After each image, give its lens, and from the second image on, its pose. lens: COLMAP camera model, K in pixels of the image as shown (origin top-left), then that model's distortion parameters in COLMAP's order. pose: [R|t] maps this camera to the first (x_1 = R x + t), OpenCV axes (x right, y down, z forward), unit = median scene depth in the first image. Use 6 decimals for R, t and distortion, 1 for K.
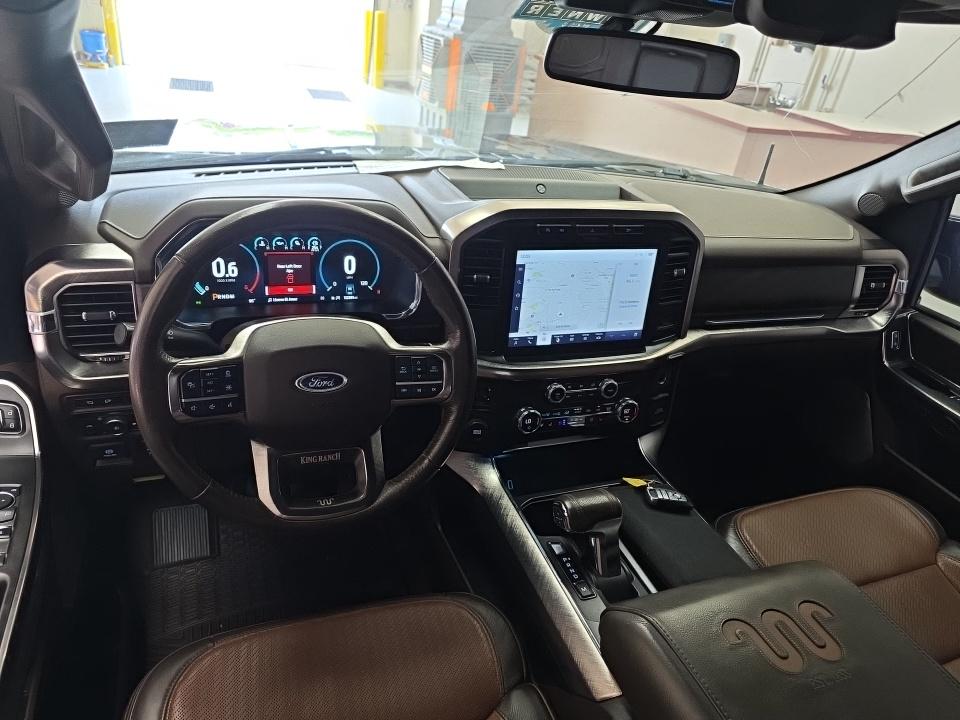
lens RADIAL K [[647.1, 0, 473.6], [0, 647.1, 359.9], [0, 0, 1]] dist [0.049657, -0.043115]
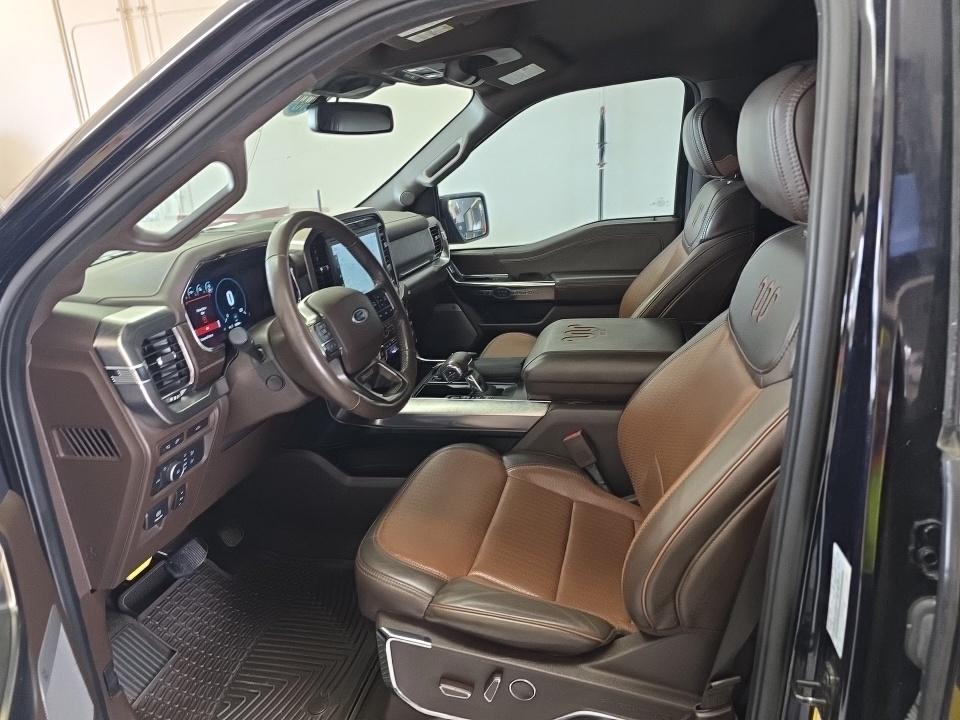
lens RADIAL K [[647.1, 0, 473.6], [0, 647.1, 359.9], [0, 0, 1]] dist [0.049657, -0.043115]
pose [[0.550823, -0.396736, 0.734299, -0.513252], [0.517567, 0.852575, 0.072395, 0.062587], [-0.654766, 0.340172, 0.674955, -0.074841]]
